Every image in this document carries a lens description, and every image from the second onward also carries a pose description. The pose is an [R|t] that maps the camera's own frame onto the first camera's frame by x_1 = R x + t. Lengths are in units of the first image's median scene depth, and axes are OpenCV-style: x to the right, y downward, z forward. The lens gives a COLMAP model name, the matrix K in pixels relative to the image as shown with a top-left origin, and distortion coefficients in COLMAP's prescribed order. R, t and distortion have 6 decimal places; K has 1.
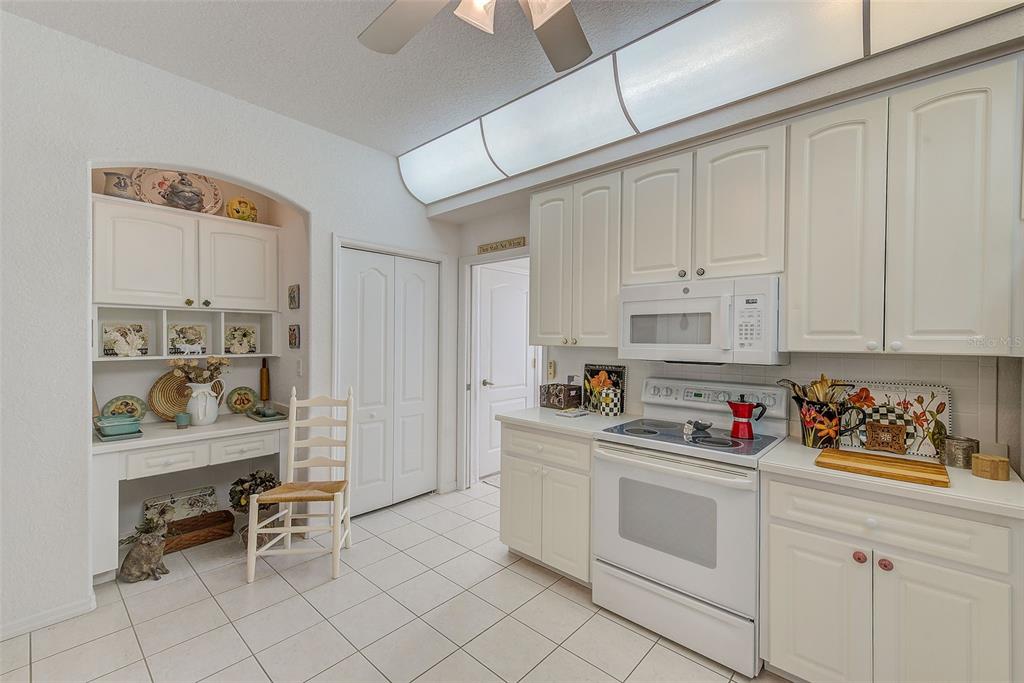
lens RADIAL K [[438.7, 0, 512.0], [0, 438.7, 341.5], [0, 0, 1]] dist [0.013722, -0.000101]
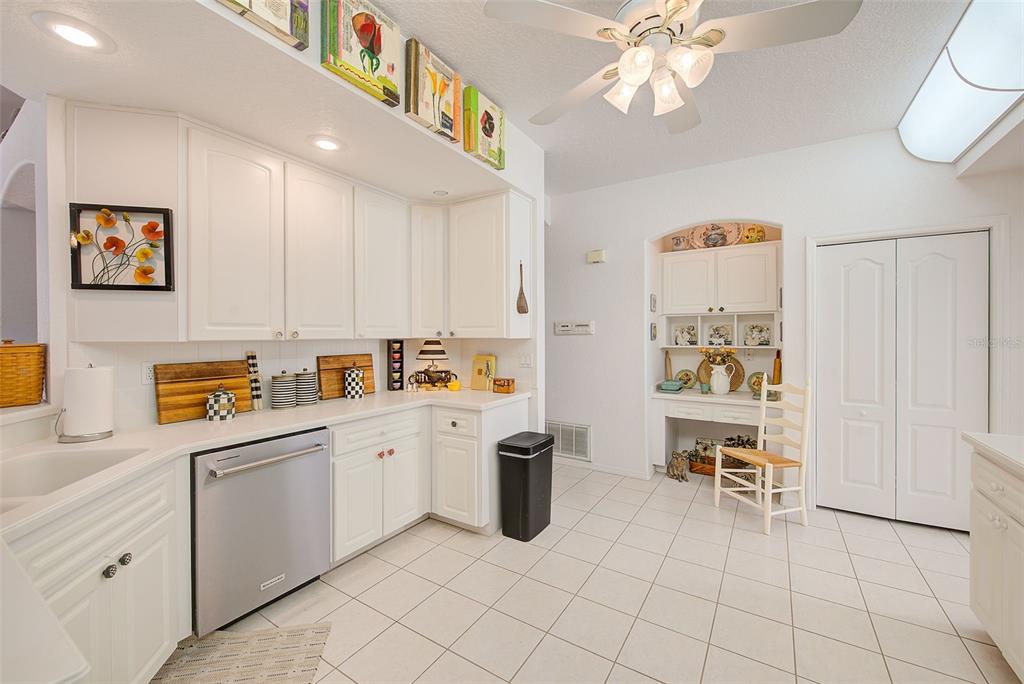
lens RADIAL K [[403.3, 0, 516.3], [0, 403.3, 334.2], [0, 0, 1]] dist [0.001214, 0.000021]
pose [[0.169127, -0.010370, -0.985540, 0.479206], [-0.002844, 0.999935, -0.011009, 0.009789], [0.985590, 0.004665, 0.169087, 0.130163]]
